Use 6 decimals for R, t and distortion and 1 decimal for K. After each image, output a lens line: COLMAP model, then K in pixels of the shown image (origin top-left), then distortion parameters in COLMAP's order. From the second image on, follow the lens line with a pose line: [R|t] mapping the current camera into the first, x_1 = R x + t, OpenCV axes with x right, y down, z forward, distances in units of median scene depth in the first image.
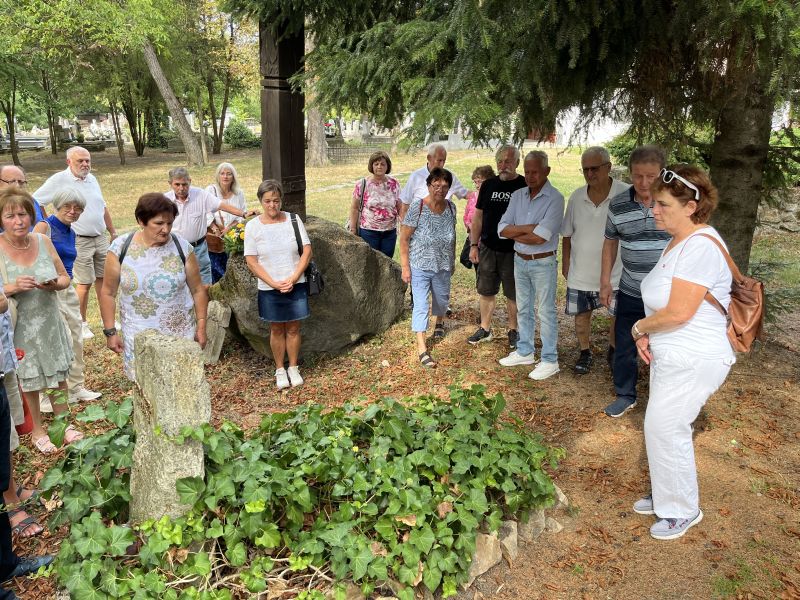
lens RADIAL K [[601.3, 0, 393.8], [0, 601.3, 300.1], [0, 0, 1]] dist [0.049570, -0.071152]
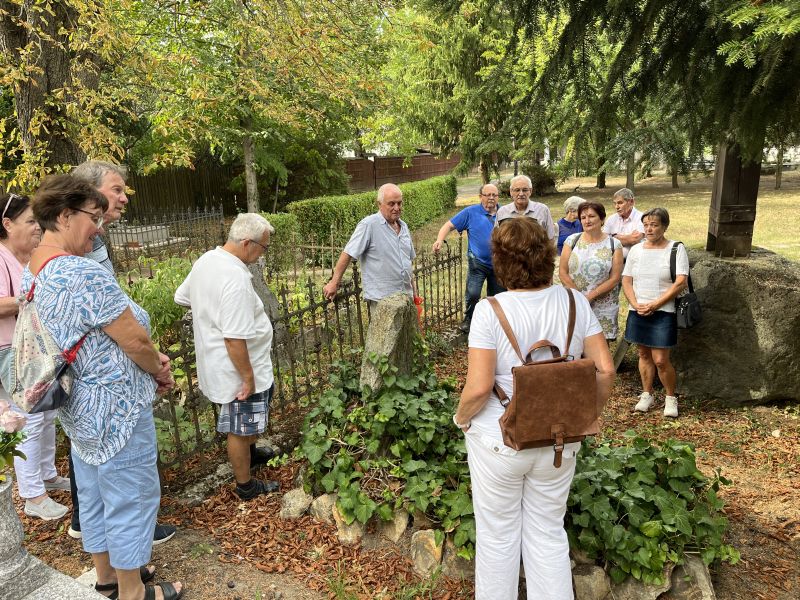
lens RADIAL K [[604.5, 0, 394.2], [0, 604.5, 301.1], [0, 0, 1]] dist [0.065313, -0.103337]
pose [[0.513288, 0.198604, -0.834921, 0.421477], [-0.228645, 0.969340, 0.090013, -0.029903], [0.827198, 0.144698, 0.542960, 0.086510]]
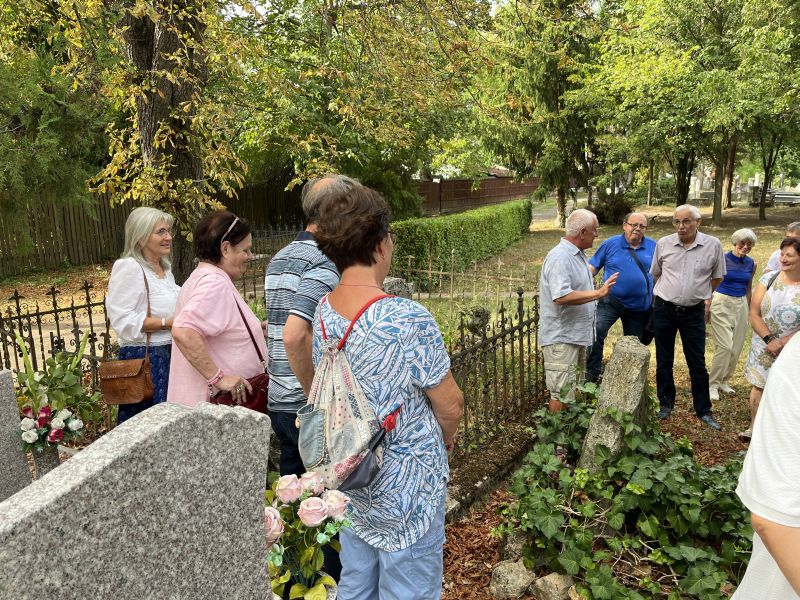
lens RADIAL K [[607.4, 0, 413.5], [0, 607.4, 301.8], [0, 0, 1]] dist [0.065480, -0.041112]
pose [[0.465628, 0.189692, -0.864412, 0.255296], [-0.263325, 0.962214, 0.069310, 0.003077], [0.844897, 0.195348, 0.497984, -0.036125]]
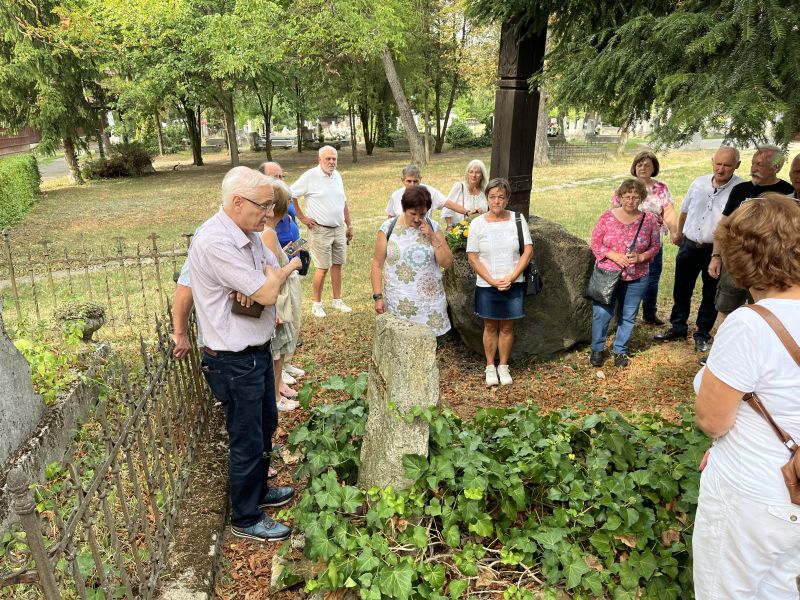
lens RADIAL K [[601.3, 0, 393.8], [0, 601.3, 300.1], [0, 0, 1]] dist [0.049570, -0.071152]
pose [[0.941273, 0.089455, -0.325581, -0.022271], [-0.089302, 0.995885, 0.015447, 0.003333], [0.325623, 0.014535, 0.945388, -0.011959]]
